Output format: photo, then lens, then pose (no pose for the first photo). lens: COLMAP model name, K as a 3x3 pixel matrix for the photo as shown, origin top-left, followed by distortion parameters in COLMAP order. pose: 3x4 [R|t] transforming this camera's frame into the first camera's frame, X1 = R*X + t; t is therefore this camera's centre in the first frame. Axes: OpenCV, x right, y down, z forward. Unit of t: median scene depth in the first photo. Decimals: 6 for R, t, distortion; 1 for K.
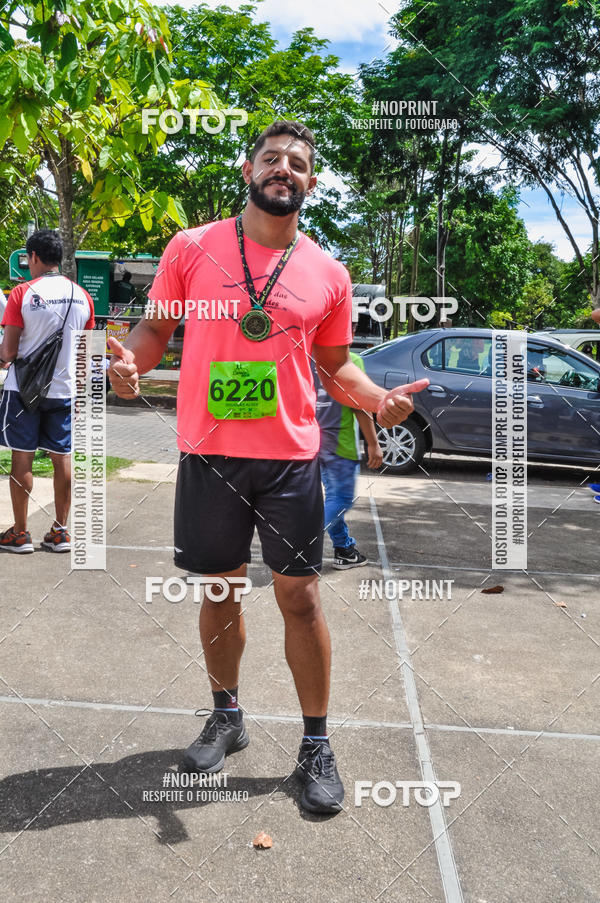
lens RADIAL K [[977.8, 0, 303.3], [0, 977.8, 453.3], [0, 0, 1]] dist [-0.017720, 0.000000]
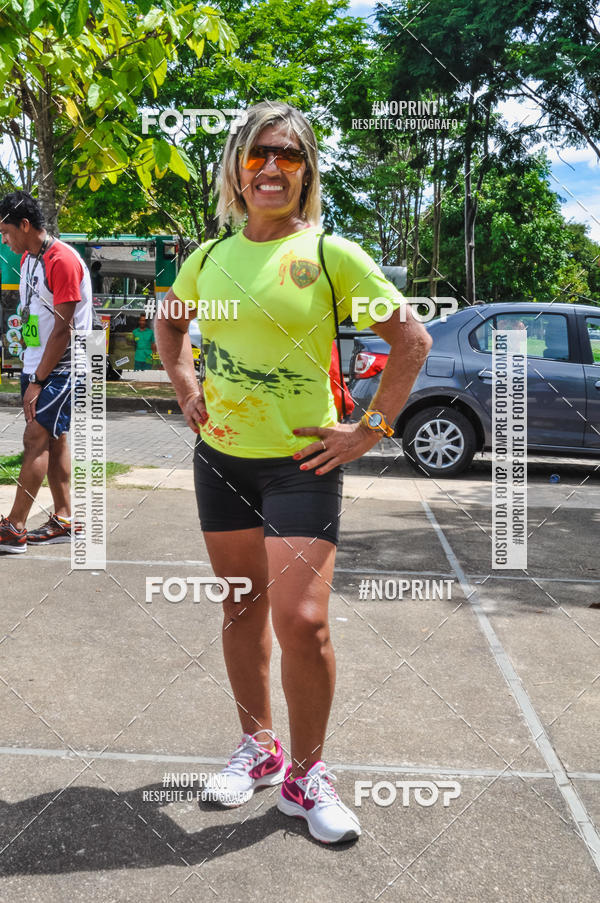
lens RADIAL K [[1123.5, 0, 303.9], [0, 1123.5, 446.0], [0, 0, 1]] dist [-0.006672, 0.000000]
pose [[0.999794, -0.020293, -0.000803, -0.041403], [0.020272, 0.999570, -0.021183, 0.022646], [0.001232, 0.021162, 0.999775, 0.072934]]
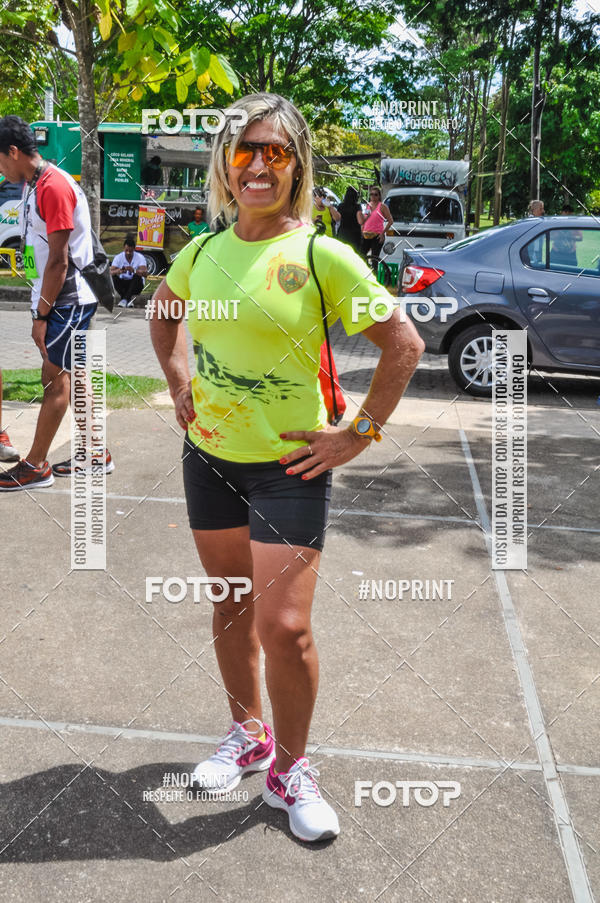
lens RADIAL K [[1123.5, 0, 305.9], [0, 1123.5, 454.6], [0, 0, 1]] dist [-0.006672, 0.000000]
pose [[0.998583, 0.004360, -0.053043, -0.014112], [0.000181, 0.996354, 0.085313, -0.020400], [0.053221, -0.085202, 0.994941, 0.082062]]
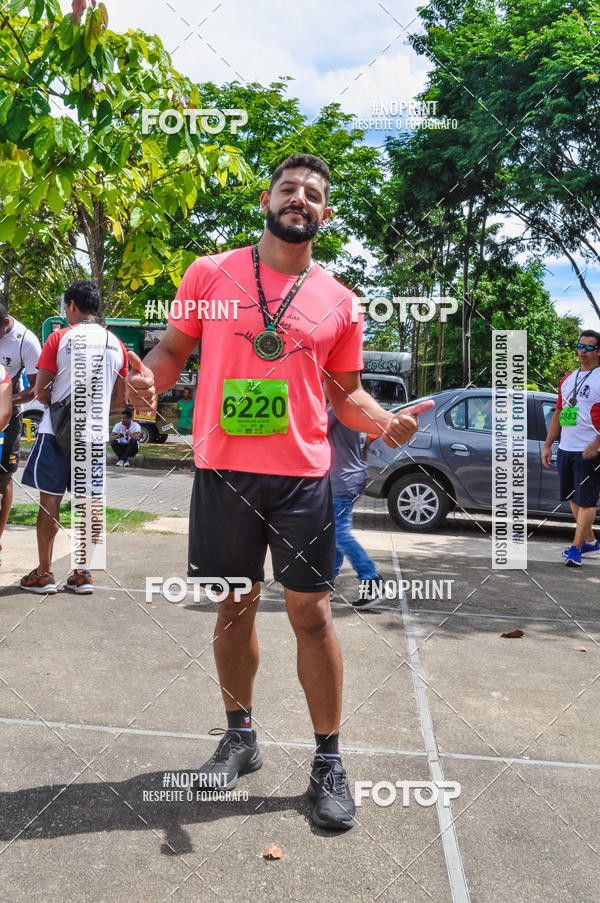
lens RADIAL K [[977.8, 0, 301.8], [0, 977.8, 451.8], [0, 0, 1]] dist [-0.017720, 0.000000]
pose [[0.999540, 0.005632, -0.029800, 0.006849], [-0.007824, 0.997230, -0.073965, 0.026017], [0.029301, 0.074165, 0.996815, -0.011670]]
